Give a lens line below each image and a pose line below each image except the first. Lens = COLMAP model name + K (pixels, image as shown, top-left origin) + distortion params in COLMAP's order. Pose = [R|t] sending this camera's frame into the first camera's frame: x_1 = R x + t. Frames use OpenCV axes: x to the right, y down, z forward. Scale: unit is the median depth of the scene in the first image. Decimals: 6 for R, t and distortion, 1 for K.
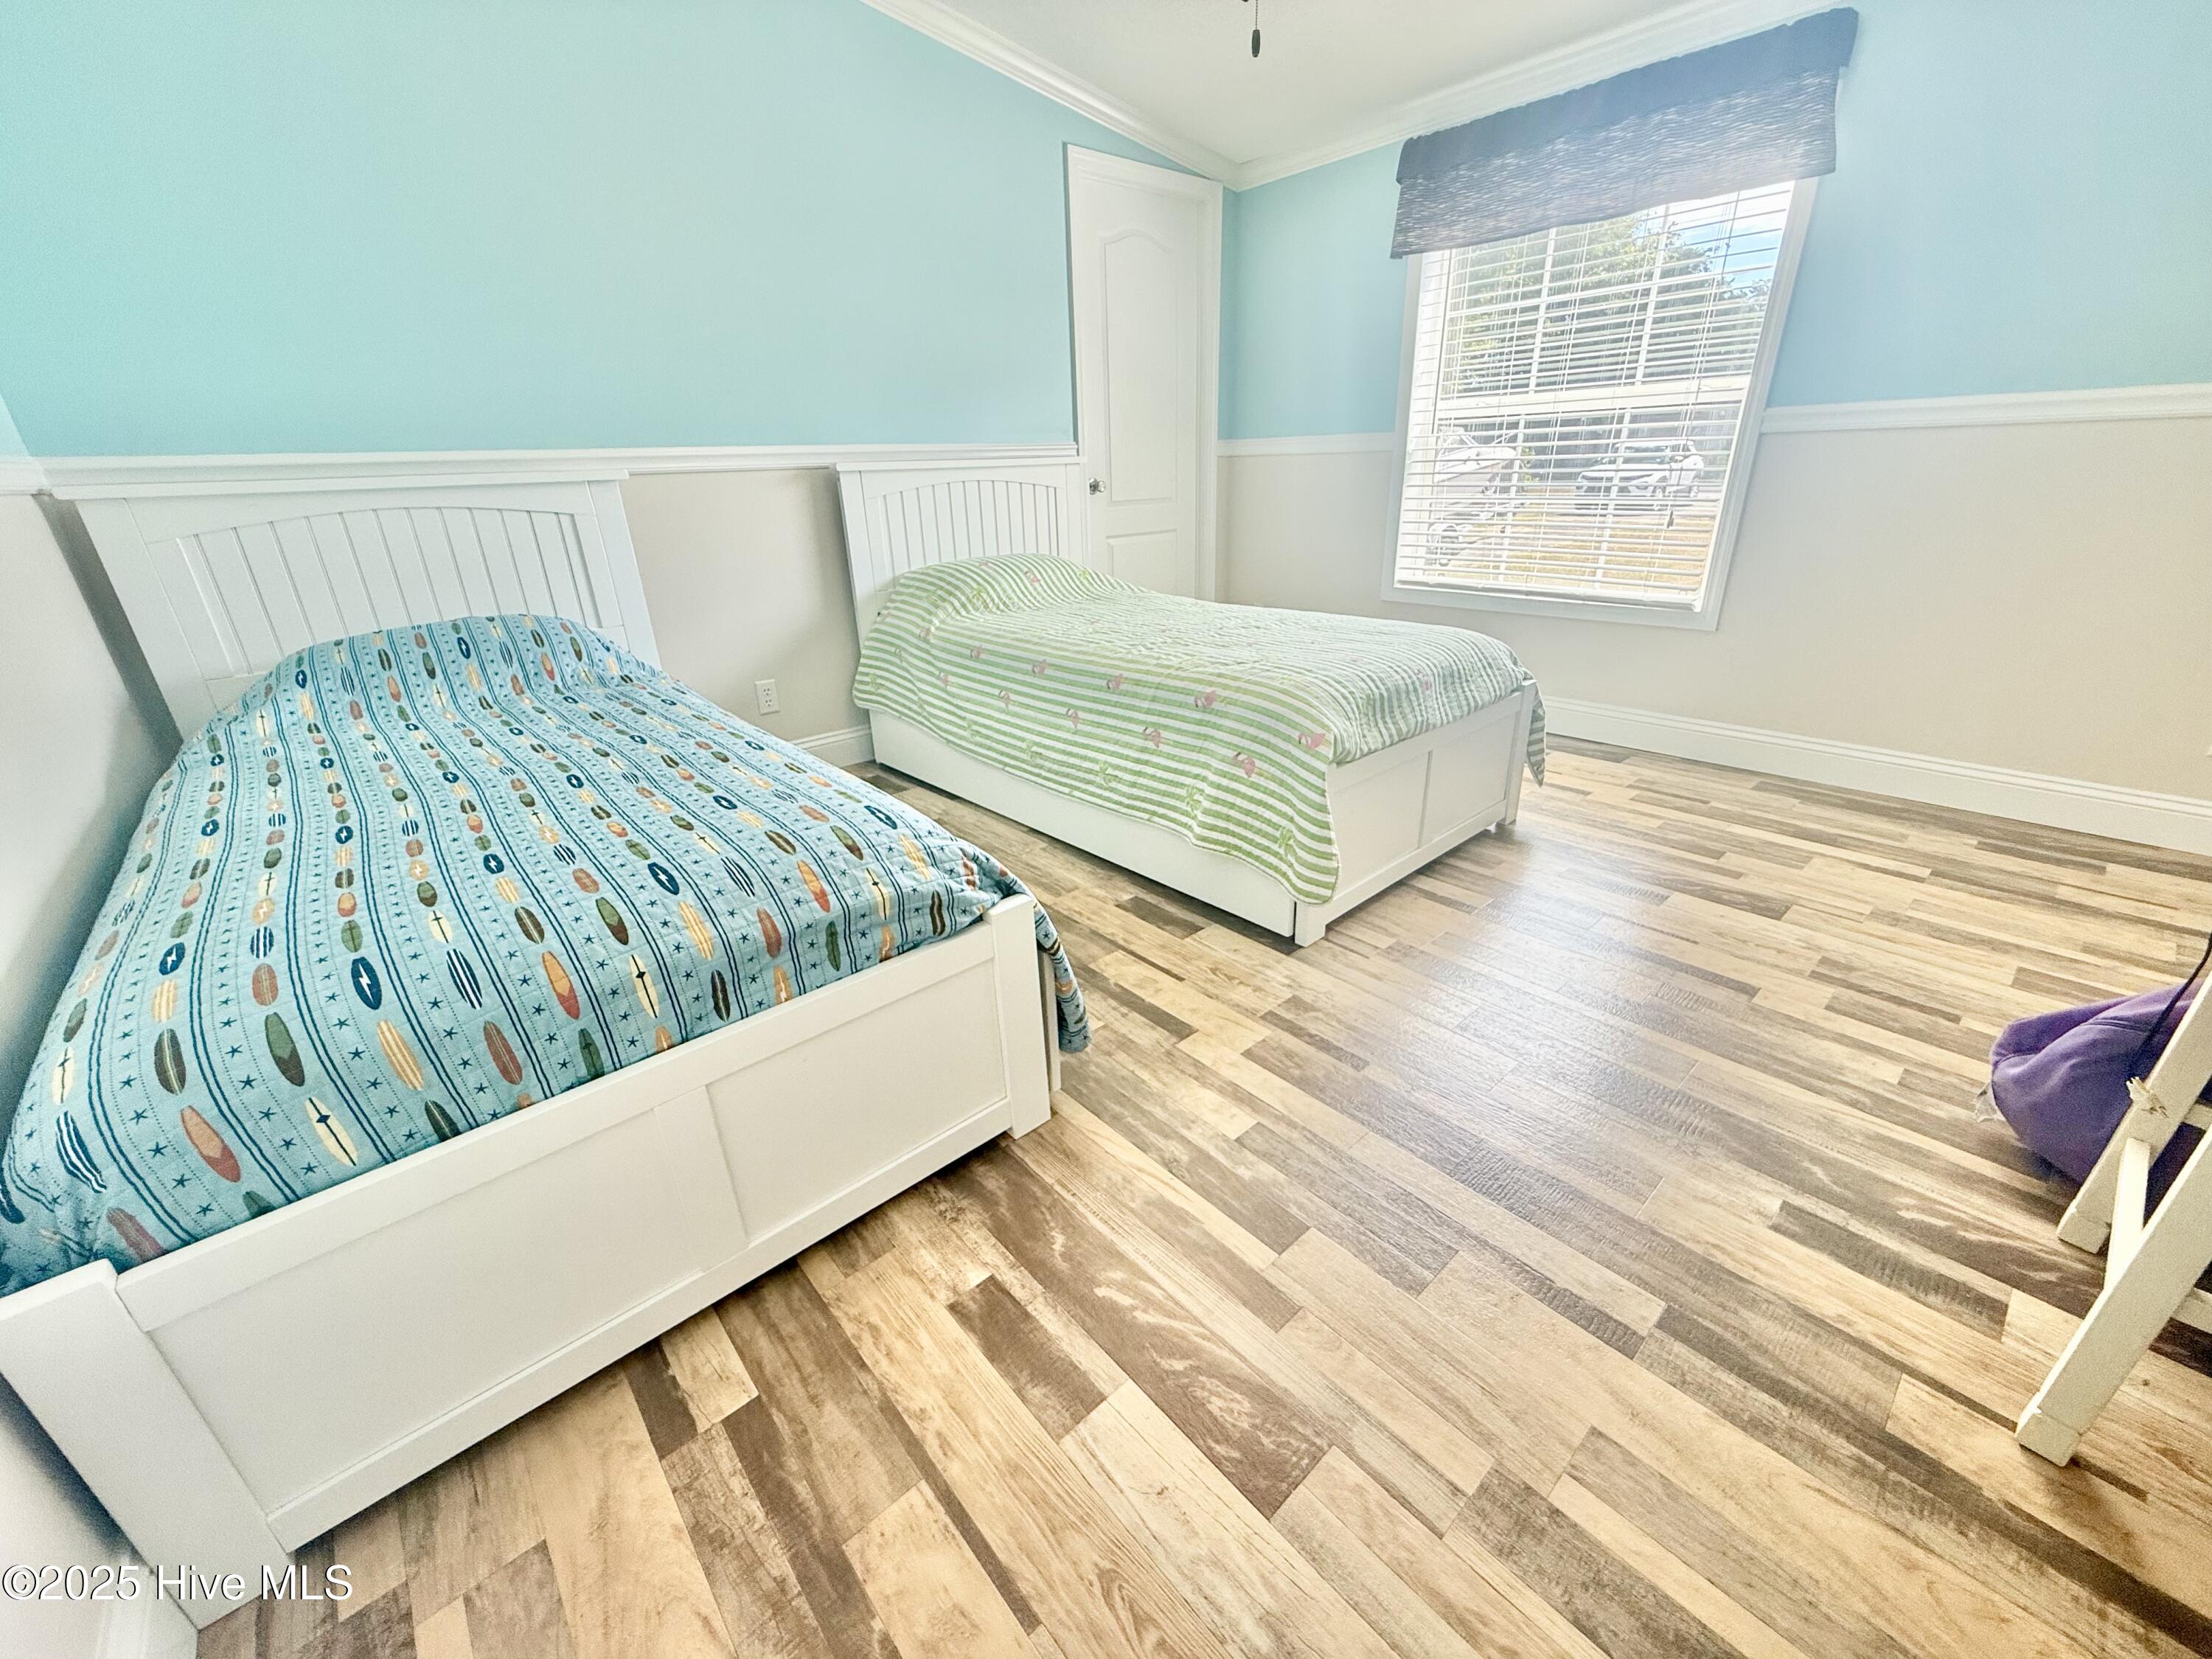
lens RADIAL K [[882.1, 0, 1112.3], [0, 882.1, 835.7], [0, 0, 1]] dist [-0.001088, 0.000599]
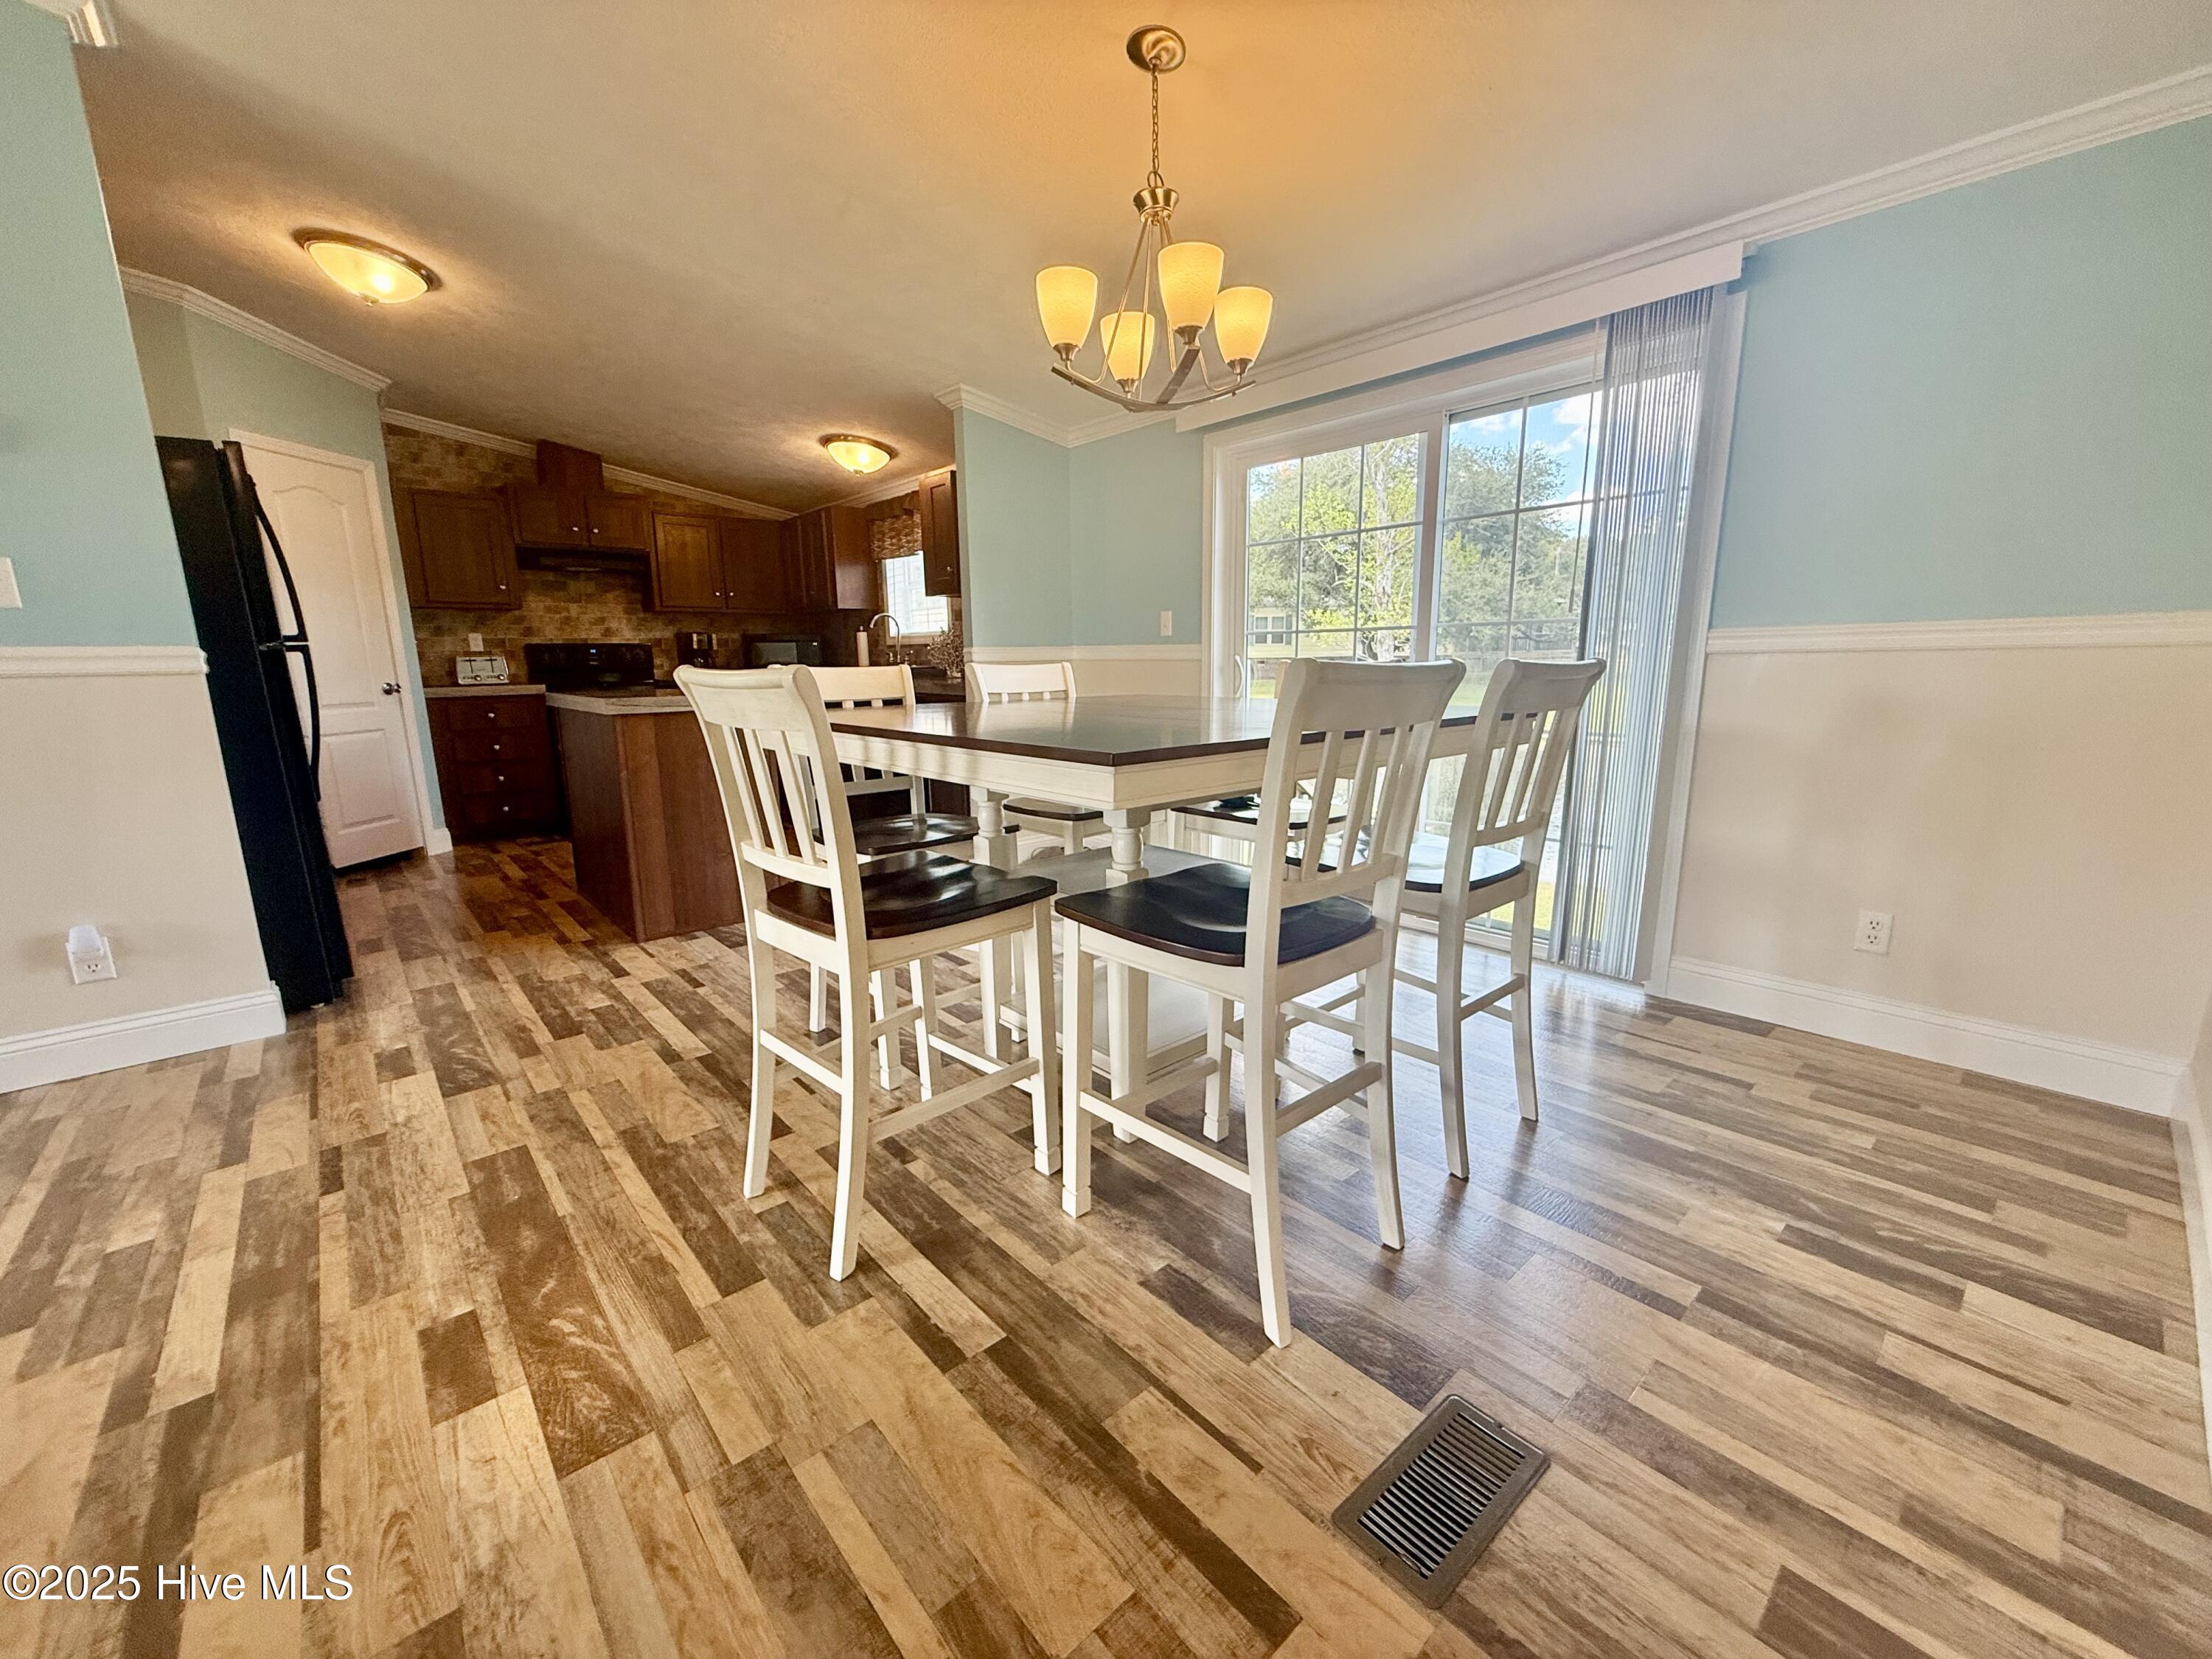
lens RADIAL K [[882.1, 0, 1109.4], [0, 882.1, 834.1], [0, 0, 1]] dist [-0.001088, 0.000599]
pose [[0.999668, 0.025435, 0.004038, -0.280462], [-0.024065, 0.978408, -0.205276, 0.181656], [-0.009172, 0.205111, 0.978696, -0.420645]]
